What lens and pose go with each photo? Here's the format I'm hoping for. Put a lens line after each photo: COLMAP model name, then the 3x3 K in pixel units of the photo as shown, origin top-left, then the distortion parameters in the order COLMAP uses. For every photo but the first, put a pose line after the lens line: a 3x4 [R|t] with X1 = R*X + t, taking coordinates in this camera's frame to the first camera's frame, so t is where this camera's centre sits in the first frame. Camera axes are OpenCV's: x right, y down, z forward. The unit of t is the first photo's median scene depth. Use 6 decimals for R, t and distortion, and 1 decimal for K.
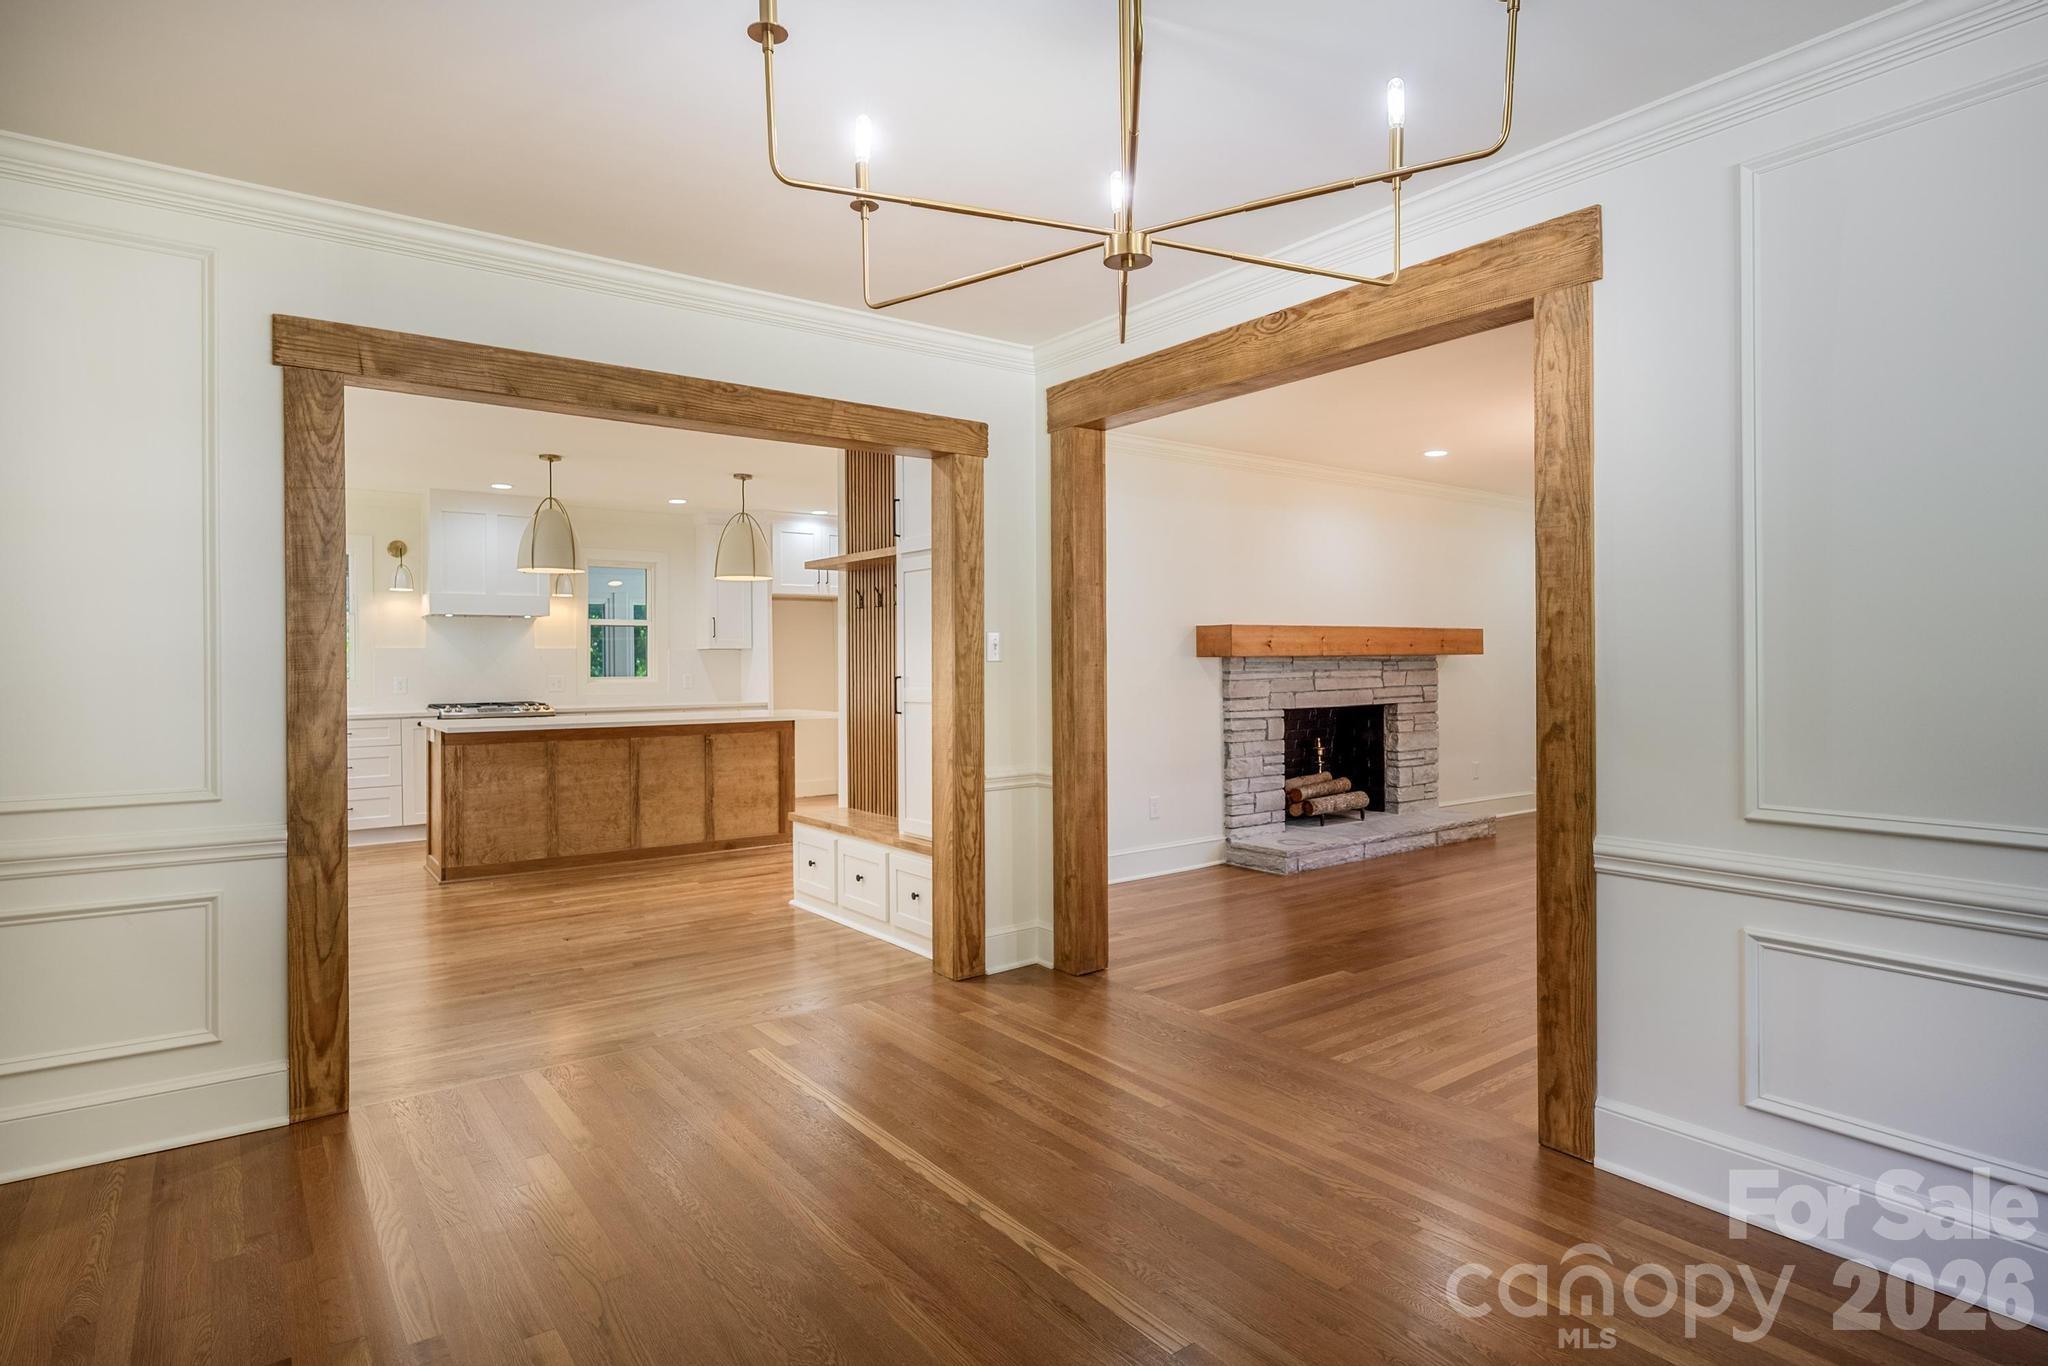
lens RADIAL K [[1092.2, 0, 1026.2], [0, 1092.2, 655.2], [0, 0, 1]] dist [-0.000047, 0.000014]
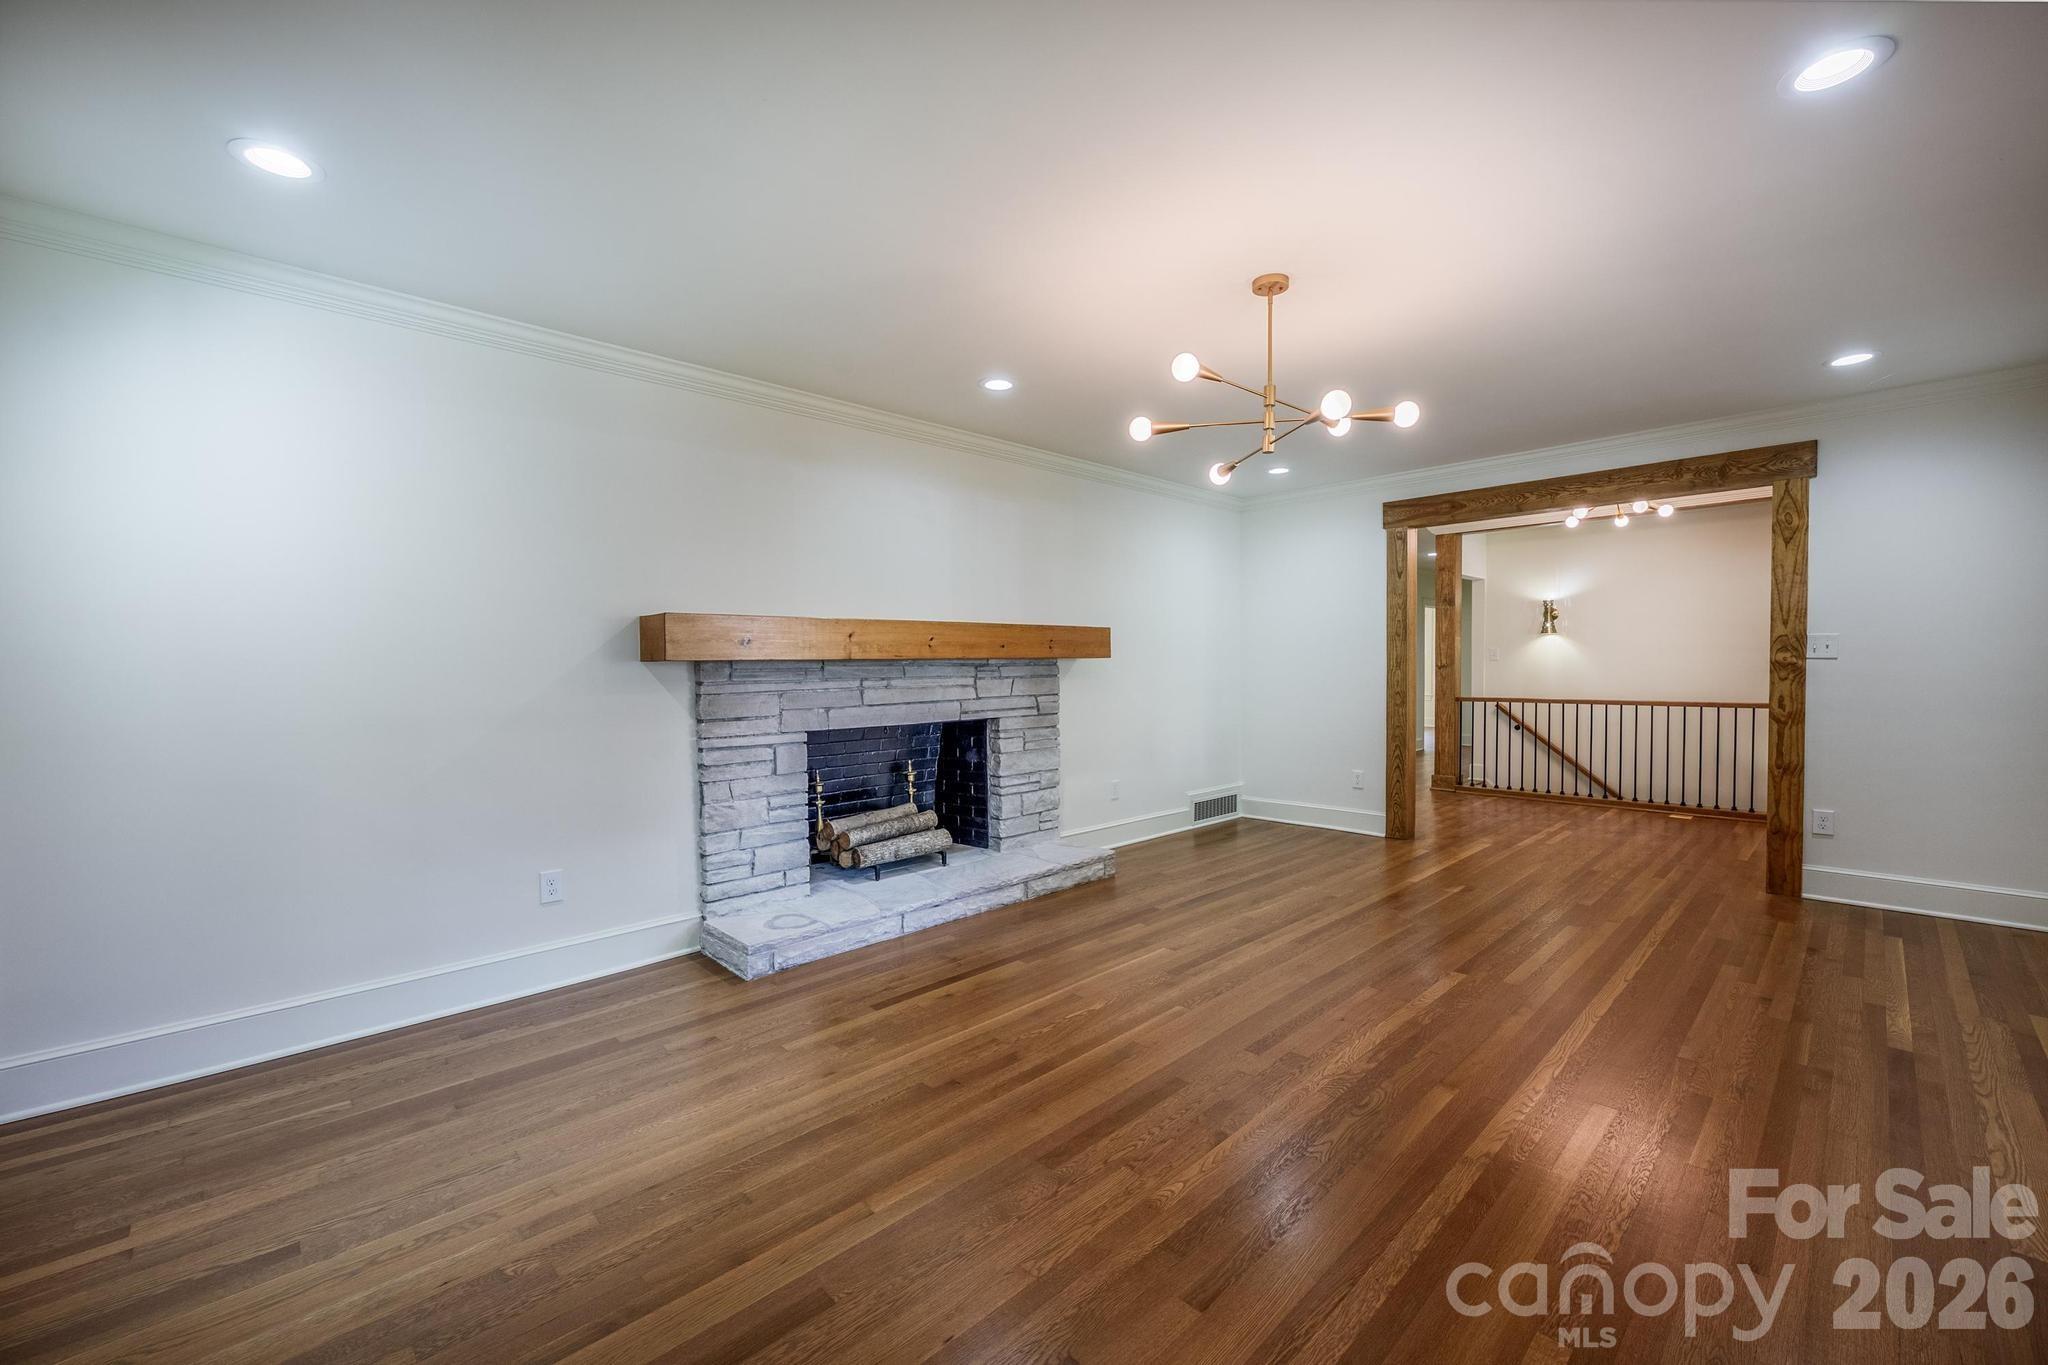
lens RADIAL K [[818.1, 0, 1024.0], [0, 818.1, 682.5], [0, 0, 1]] dist [-0.014057, -0.000102]
pose [[0.993221, -0.005060, 0.116130, 0.305559], [0.001851, 0.999614, 0.027718, 0.000914], [-0.116226, -0.027315, 0.992847, 0.415965]]
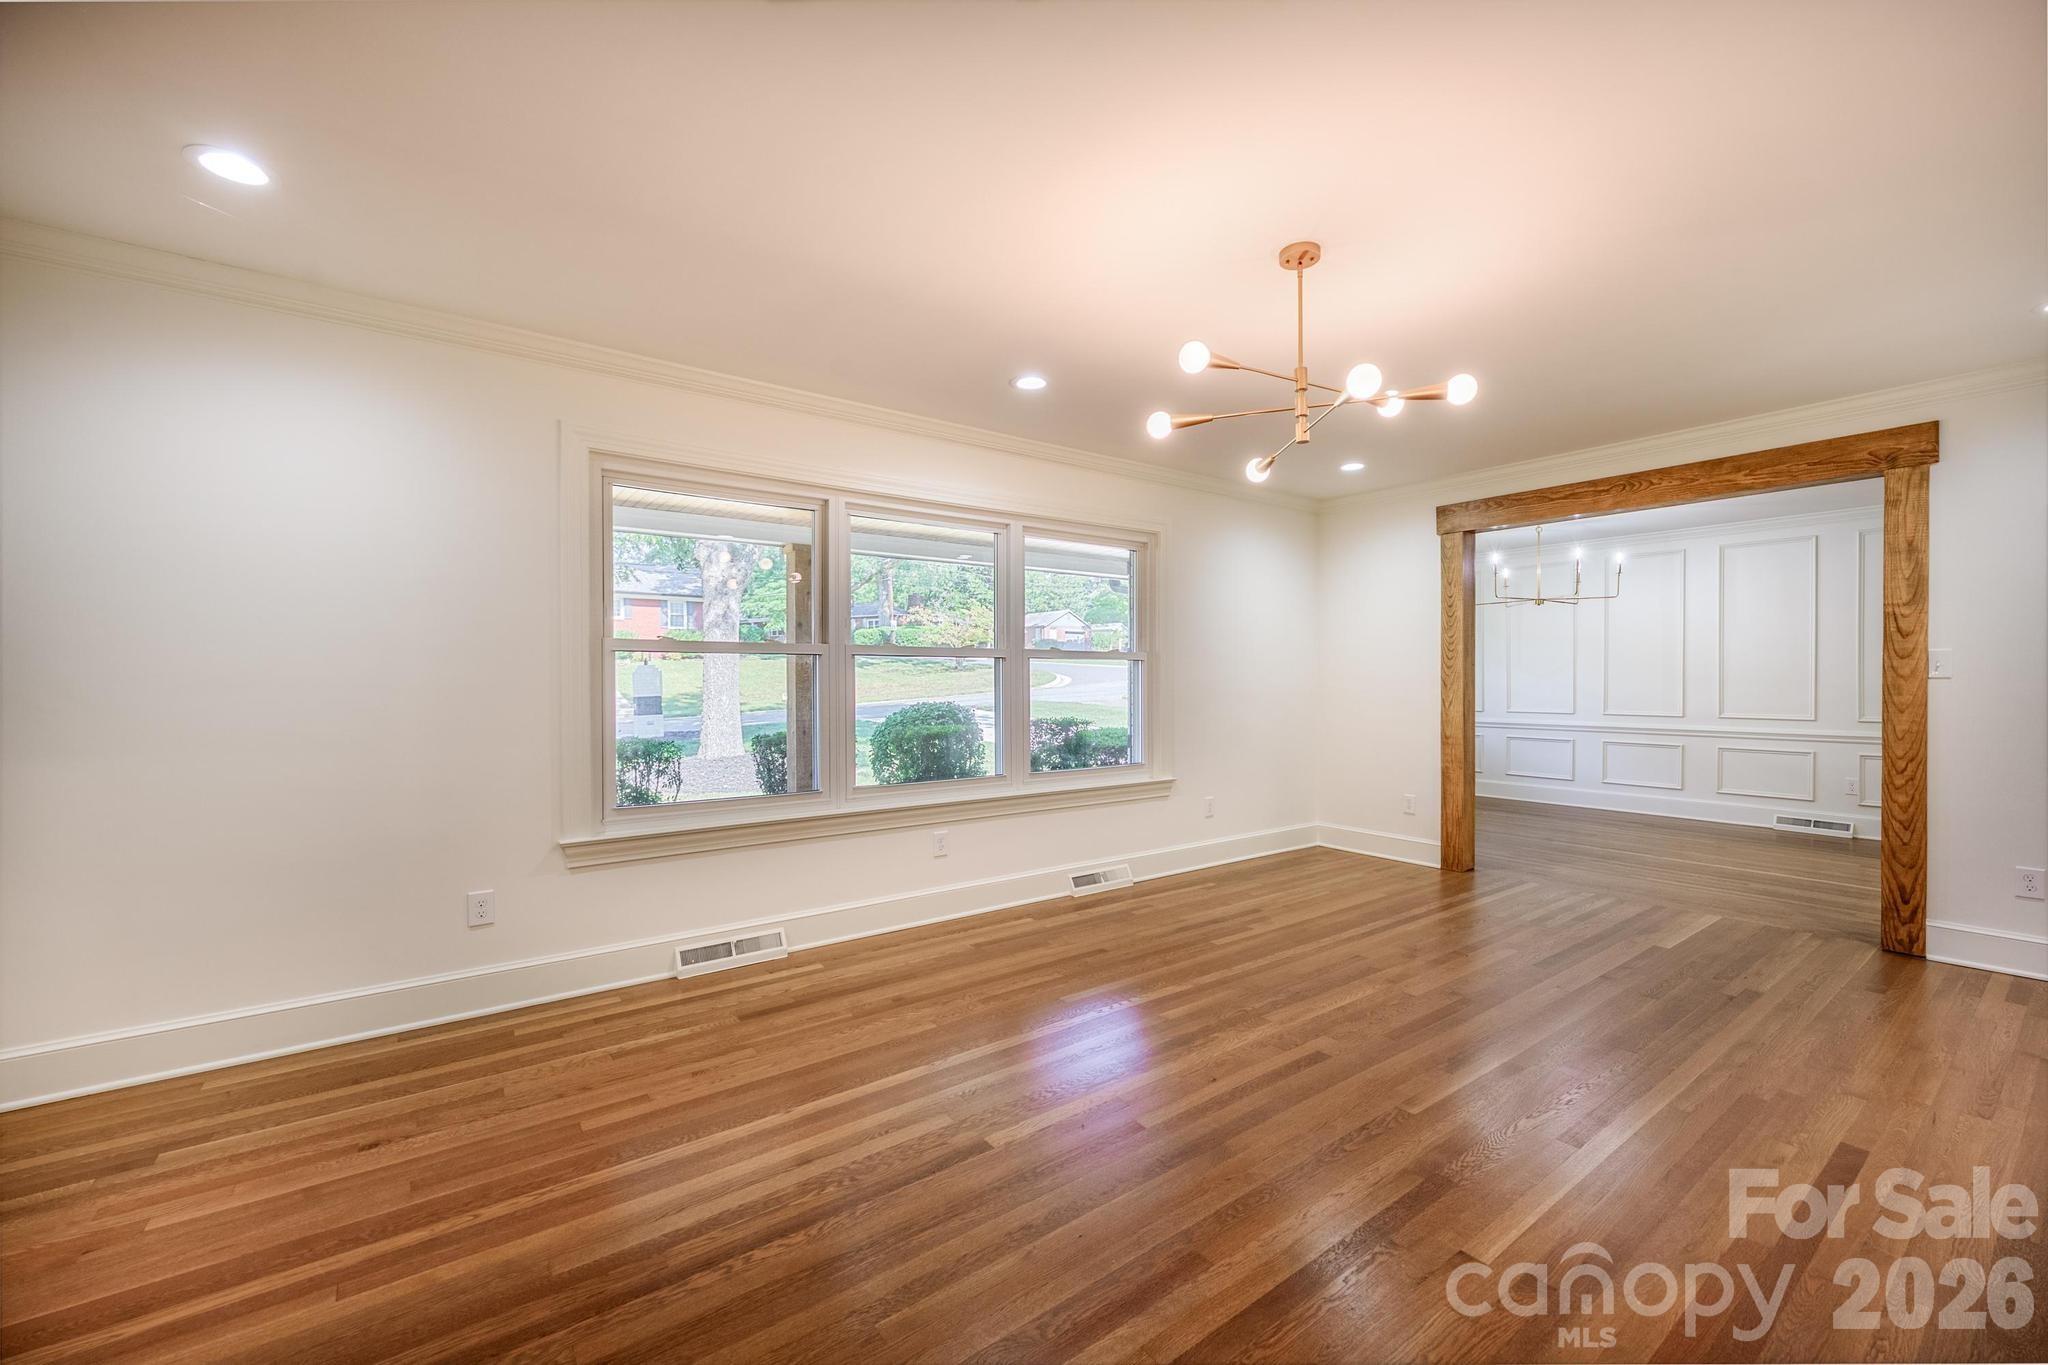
lens RADIAL K [[797.0, 0, 1003.0], [0, 797.0, 688.5], [0, 0, 1]] dist [-0.014892, -0.000064]
pose [[-0.999282, 0.009457, 0.036685, 0.576838], [0.009618, 0.999945, 0.004199, 0.002977], [-0.036644, 0.004549, -0.999318, 1.118631]]
